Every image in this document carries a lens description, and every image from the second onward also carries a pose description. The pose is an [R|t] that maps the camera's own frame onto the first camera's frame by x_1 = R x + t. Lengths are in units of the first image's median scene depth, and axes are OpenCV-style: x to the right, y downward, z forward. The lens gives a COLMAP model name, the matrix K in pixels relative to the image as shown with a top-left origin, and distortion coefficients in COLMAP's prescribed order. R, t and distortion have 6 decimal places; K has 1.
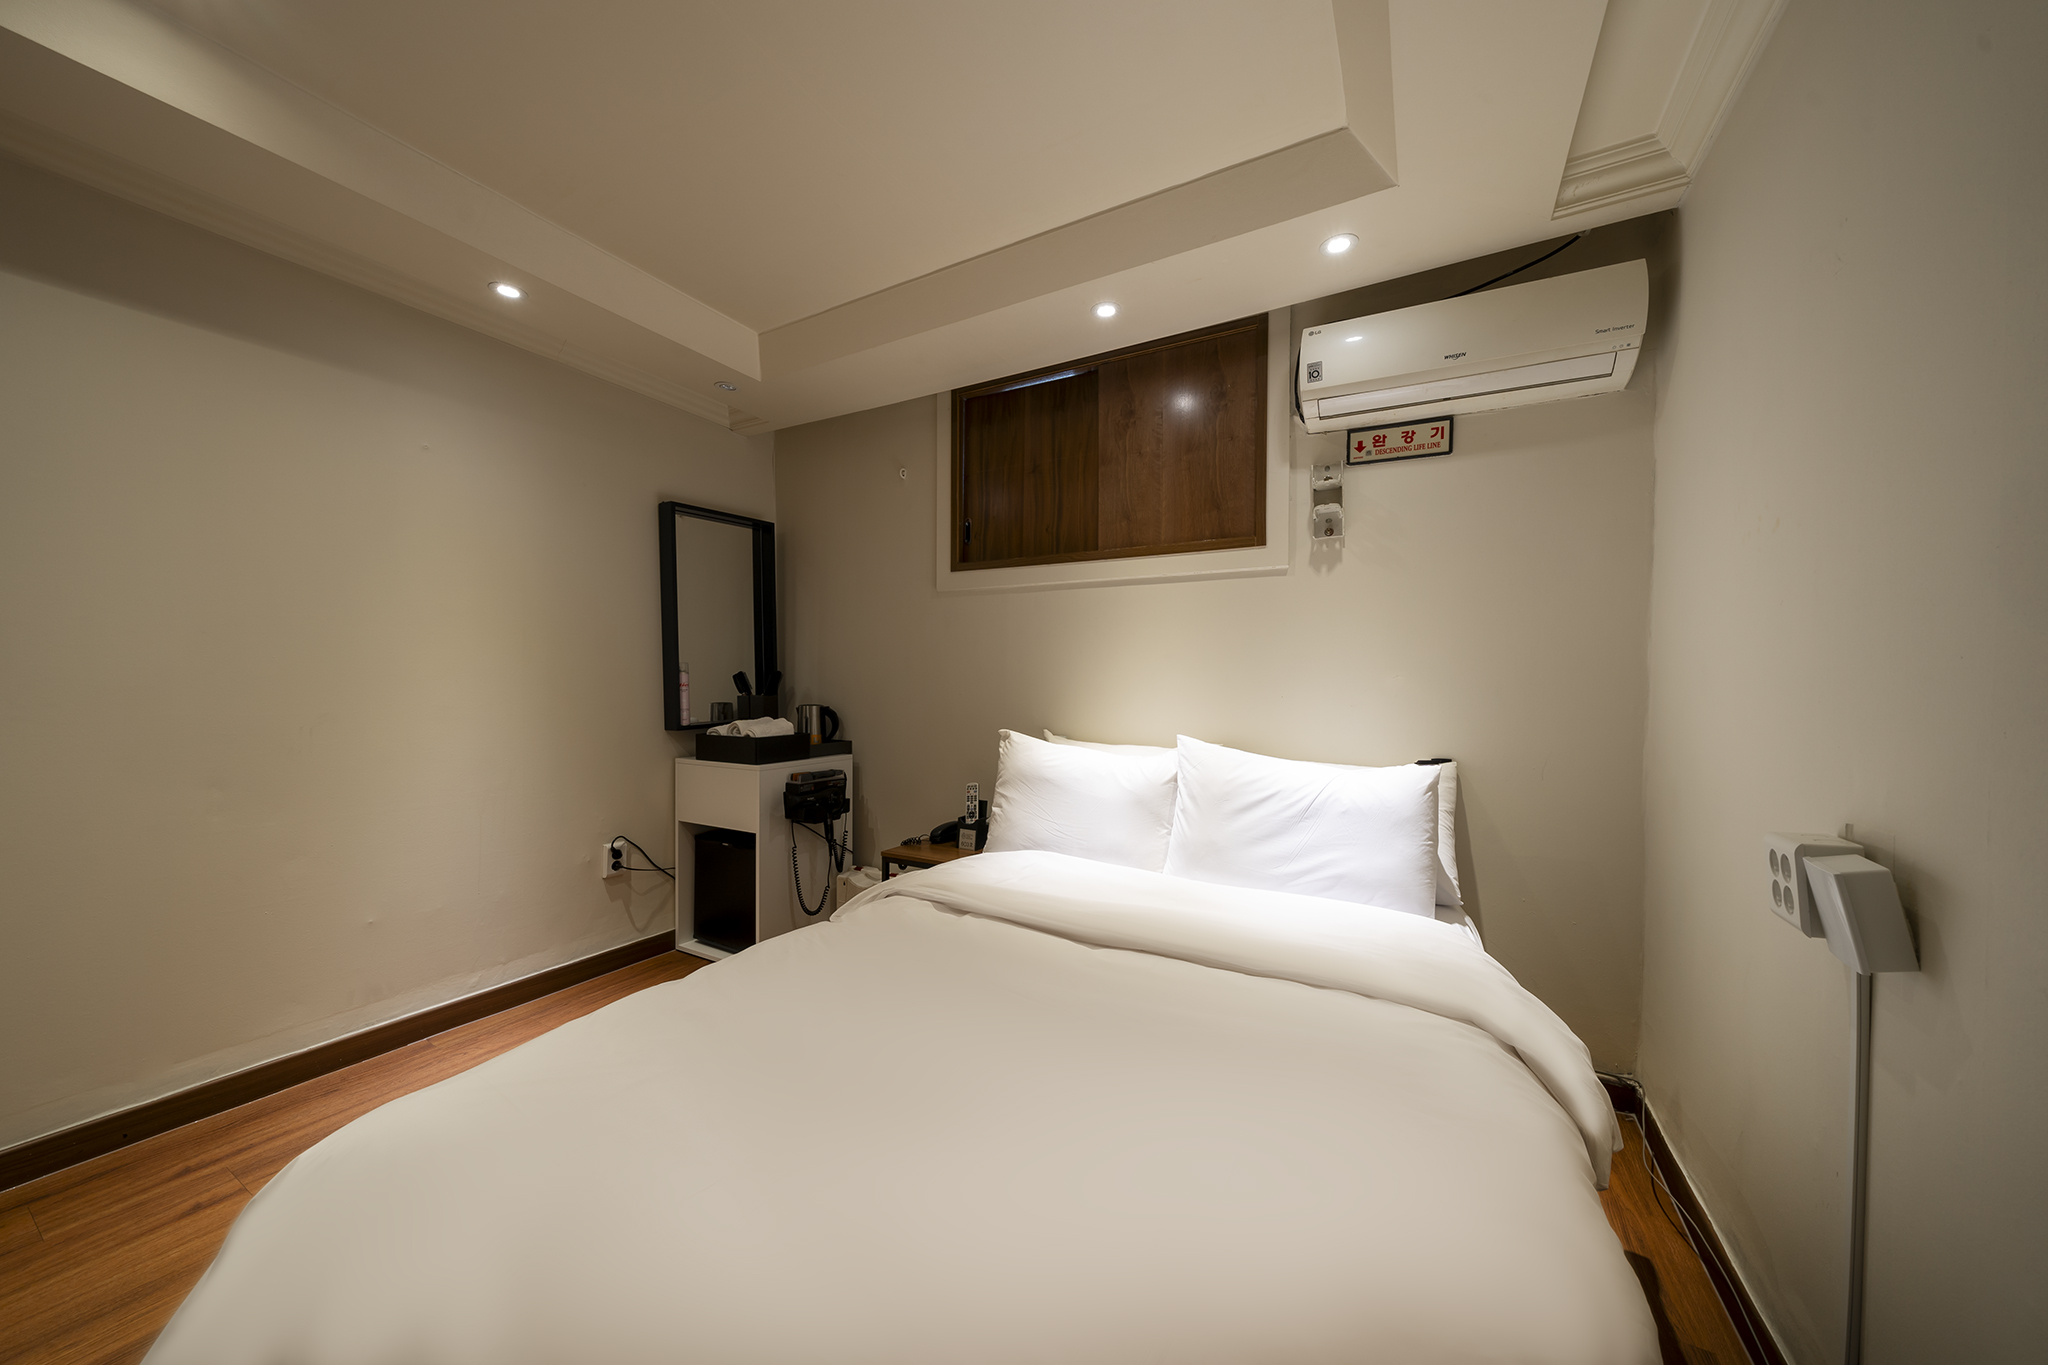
lens RADIAL K [[700.9, 0, 1022.5], [0, 700.9, 688.4], [0, 0, 1]] dist [-0.002185, -0.000197]
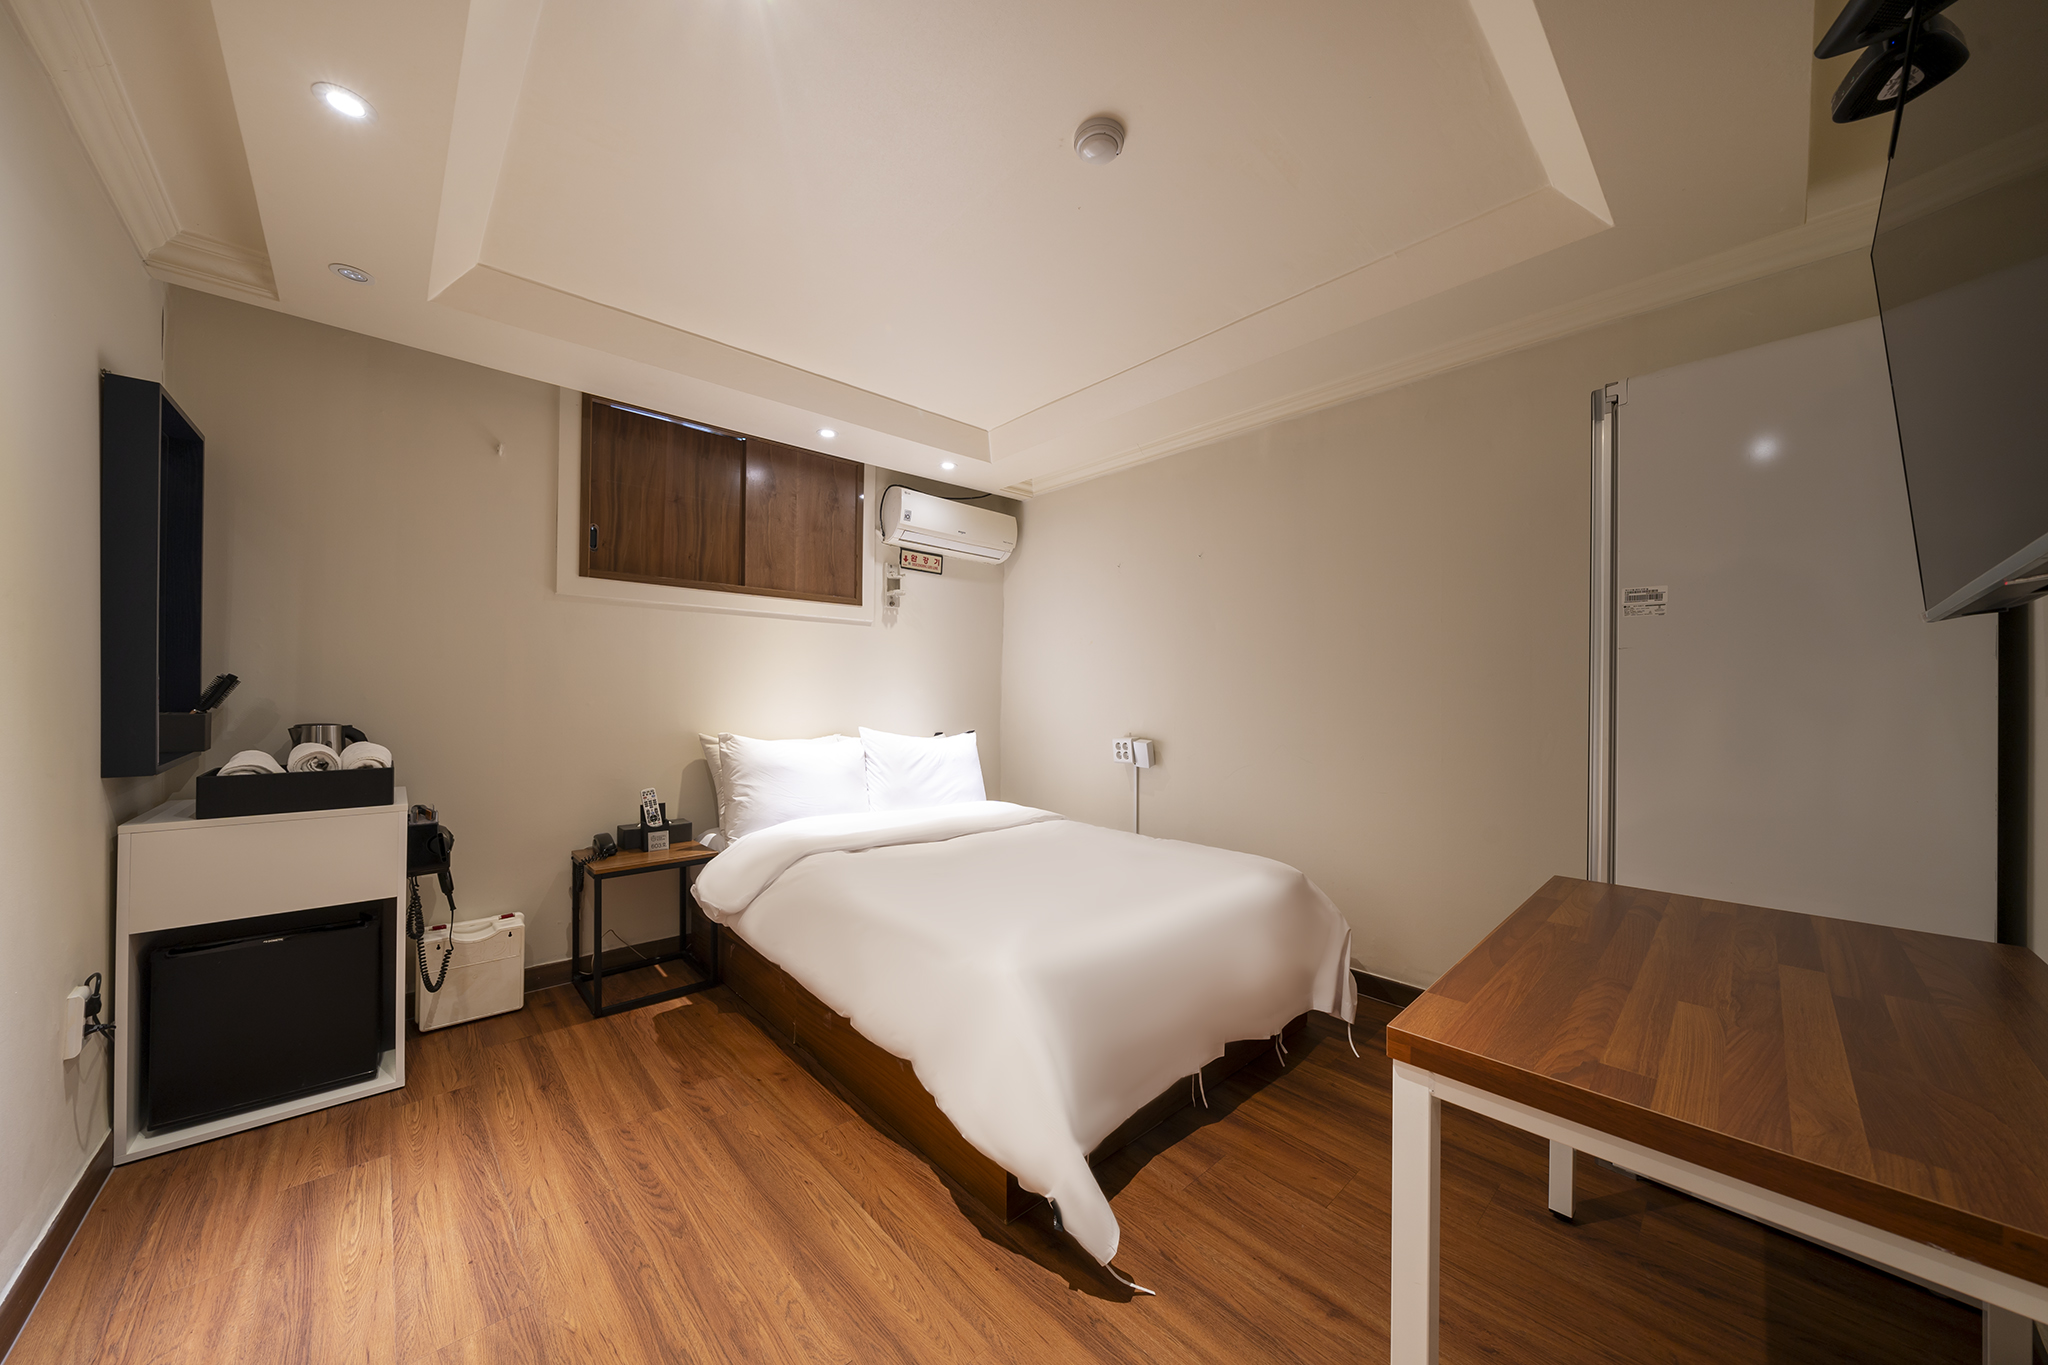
lens RADIAL K [[700.9, 0, 1022.5], [0, 700.9, 688.4], [0, 0, 1]] dist [-0.002185, -0.000197]
pose [[0.307616, 0.004217, 0.951501, -1.077521], [0.002258, 0.999984, -0.005162, -0.009285], [-0.951508, 0.003736, 0.307602, 0.176365]]
